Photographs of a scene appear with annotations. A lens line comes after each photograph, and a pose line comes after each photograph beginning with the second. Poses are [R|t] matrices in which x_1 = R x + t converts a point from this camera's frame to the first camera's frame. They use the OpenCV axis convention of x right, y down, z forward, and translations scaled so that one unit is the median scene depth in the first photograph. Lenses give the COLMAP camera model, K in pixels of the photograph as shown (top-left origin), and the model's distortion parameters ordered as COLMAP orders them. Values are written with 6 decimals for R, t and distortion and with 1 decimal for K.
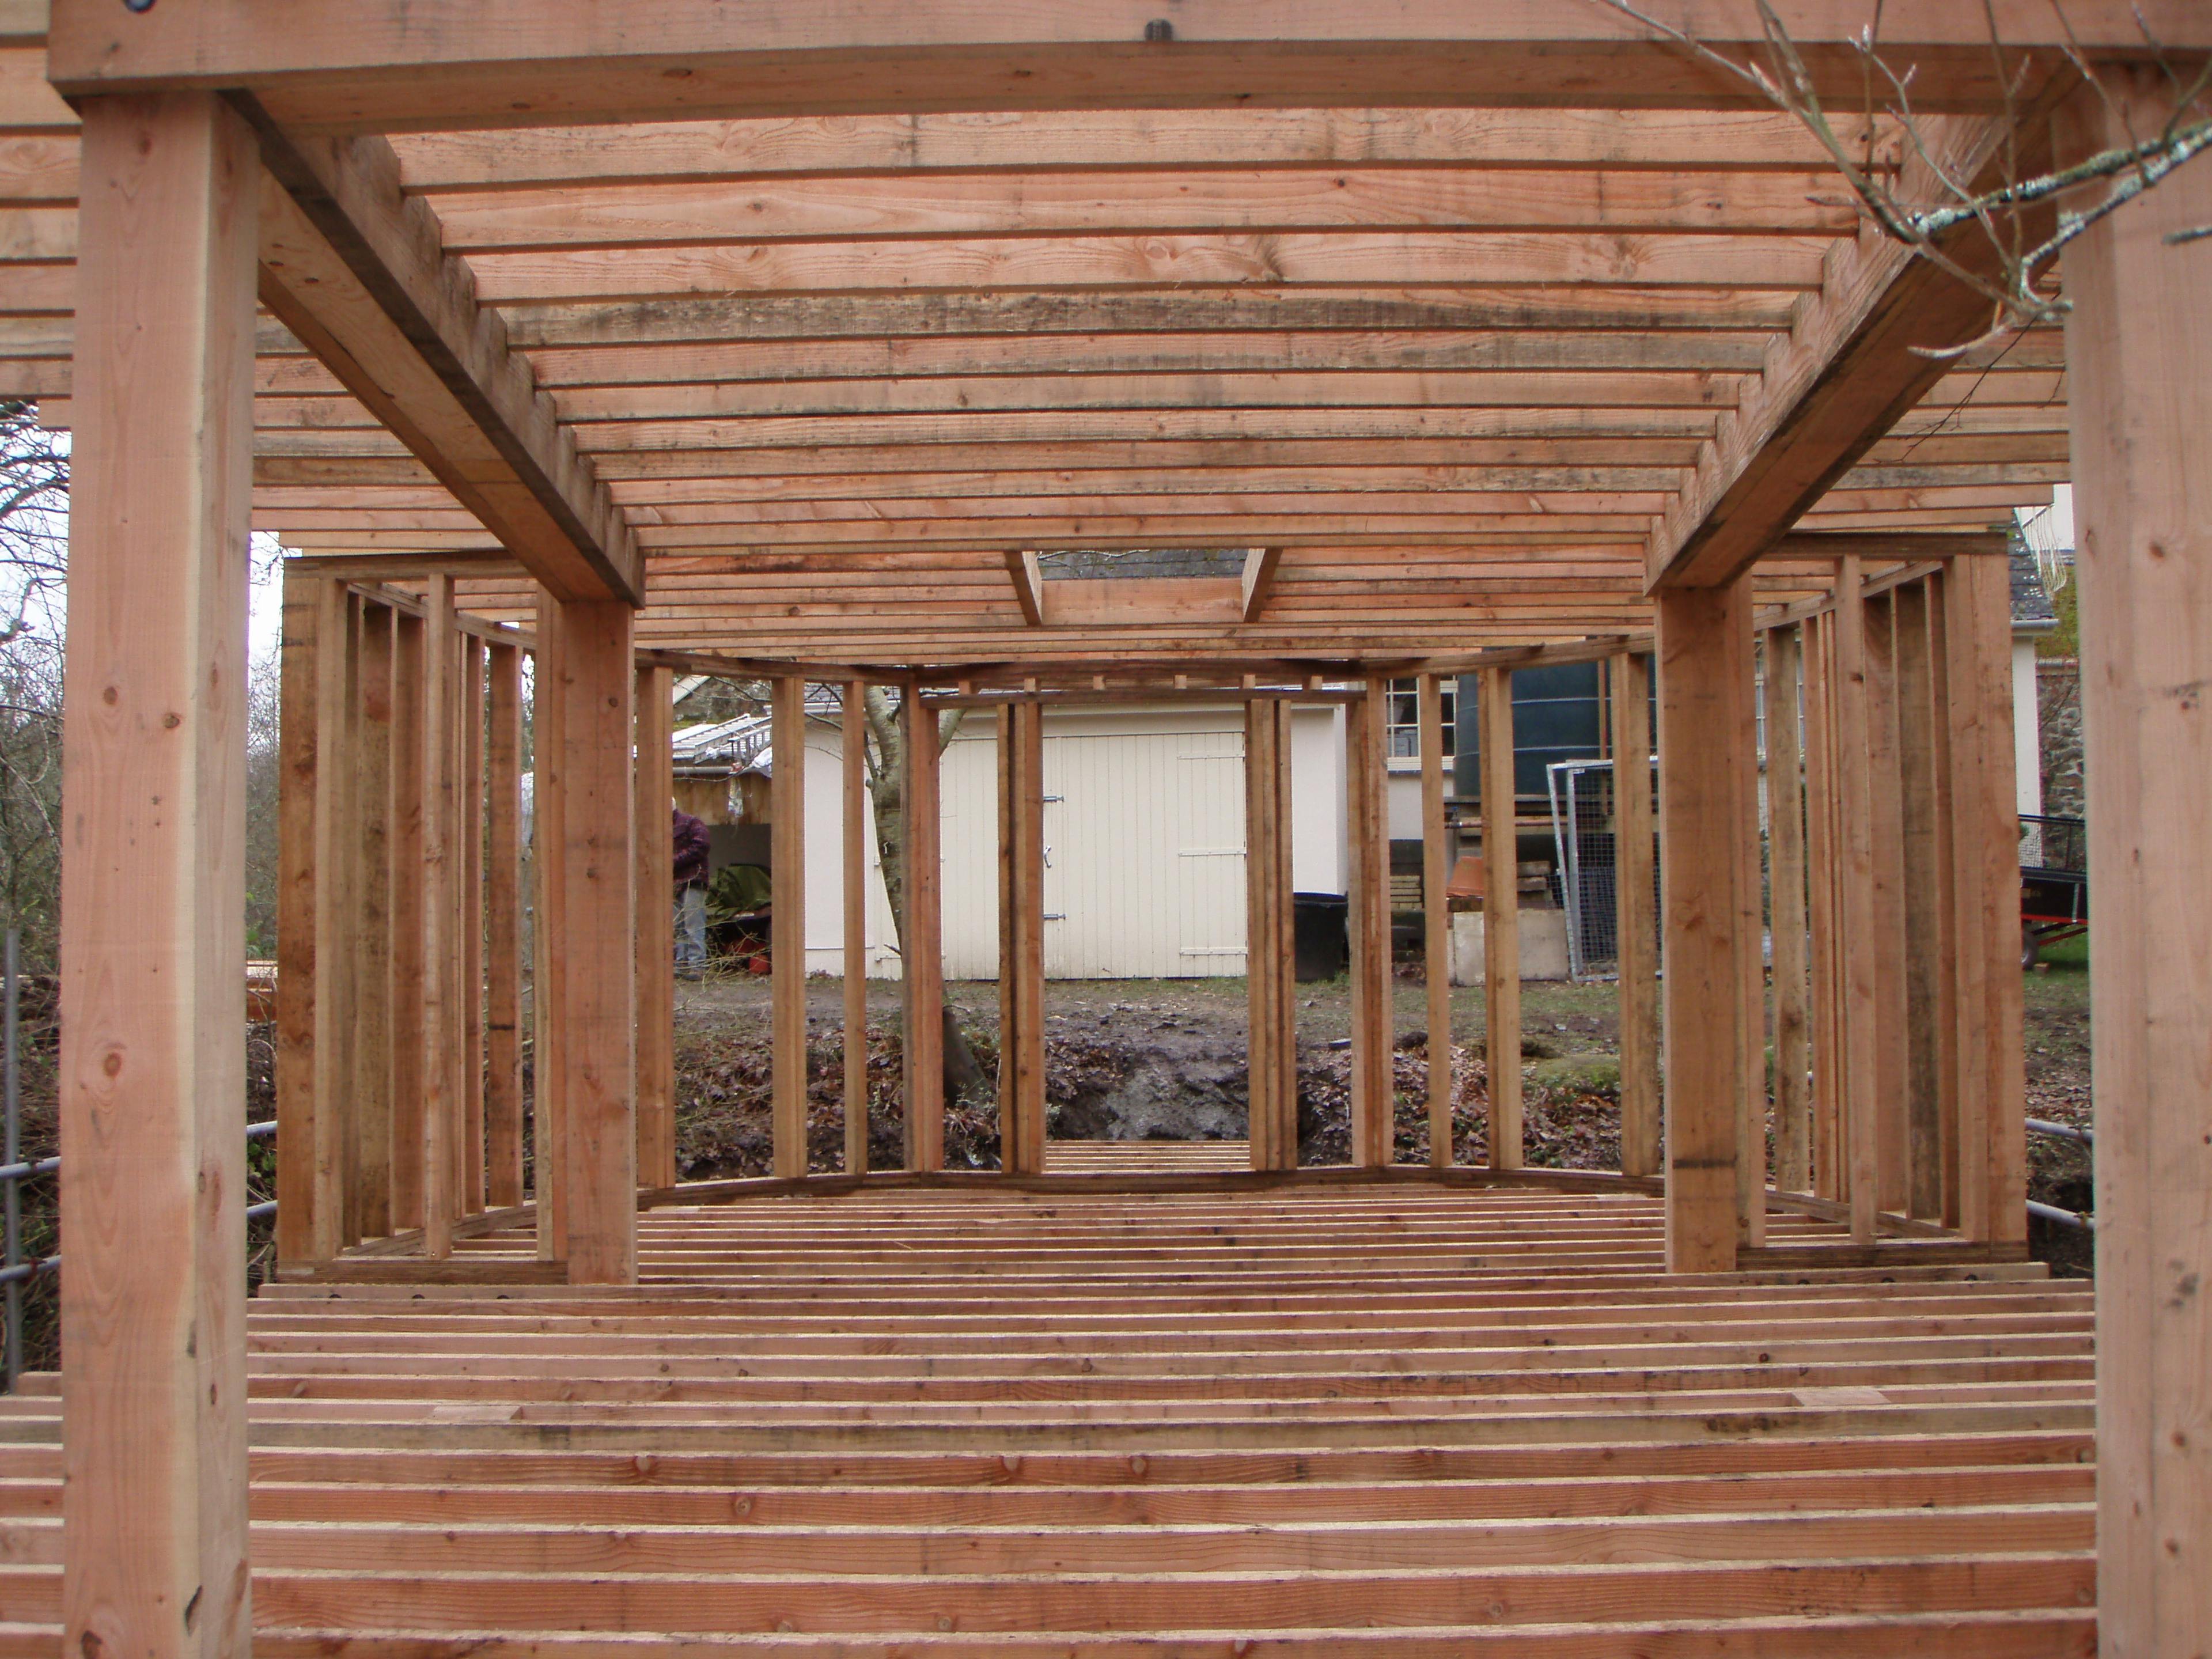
lens RADIAL K [[2466.2, 0, 1107.8], [0, 2466.2, 862.5], [0, 0, 1]] dist [-0.168189, 0.030799]
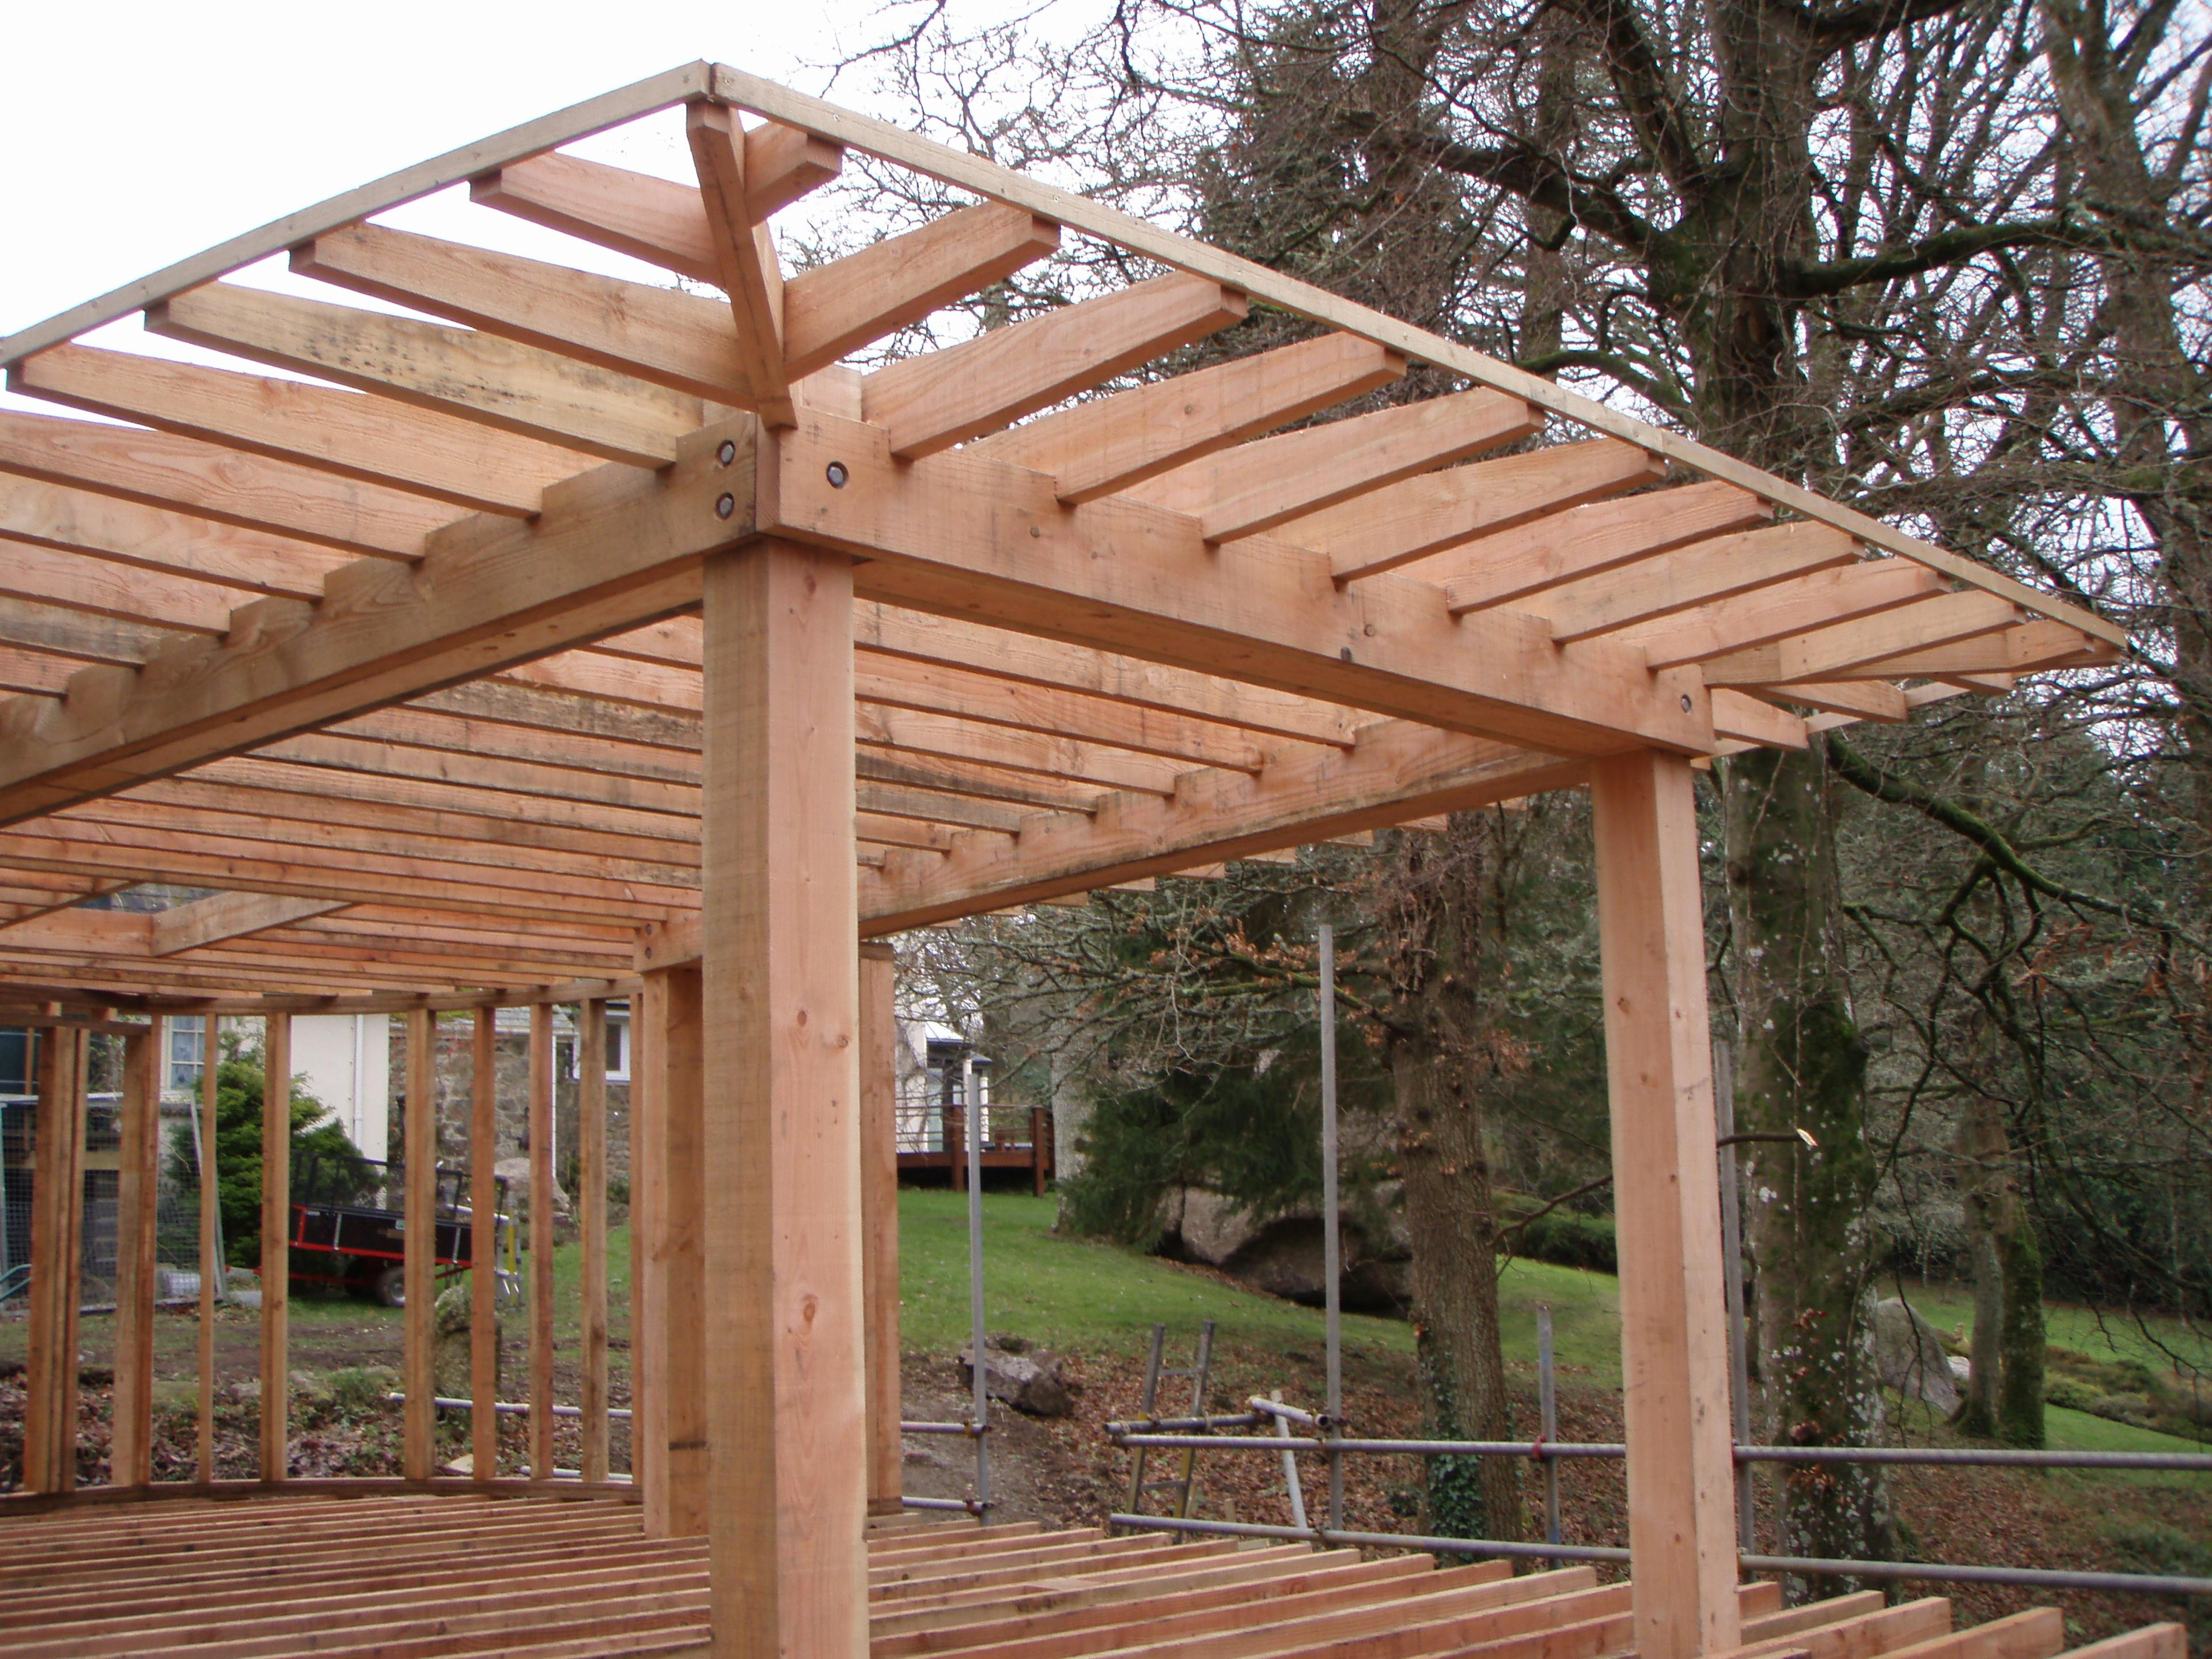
lens RADIAL K [[2466.2, 0, 1107.8], [0, 2466.2, 862.5], [0, 0, 1]] dist [-0.168189, 0.030799]
pose [[0.695215, 0.110435, 0.710268, -0.521802], [-0.005310, 0.988890, -0.148558, 0.017170], [-0.718782, 0.099508, 0.688077, -0.004885]]
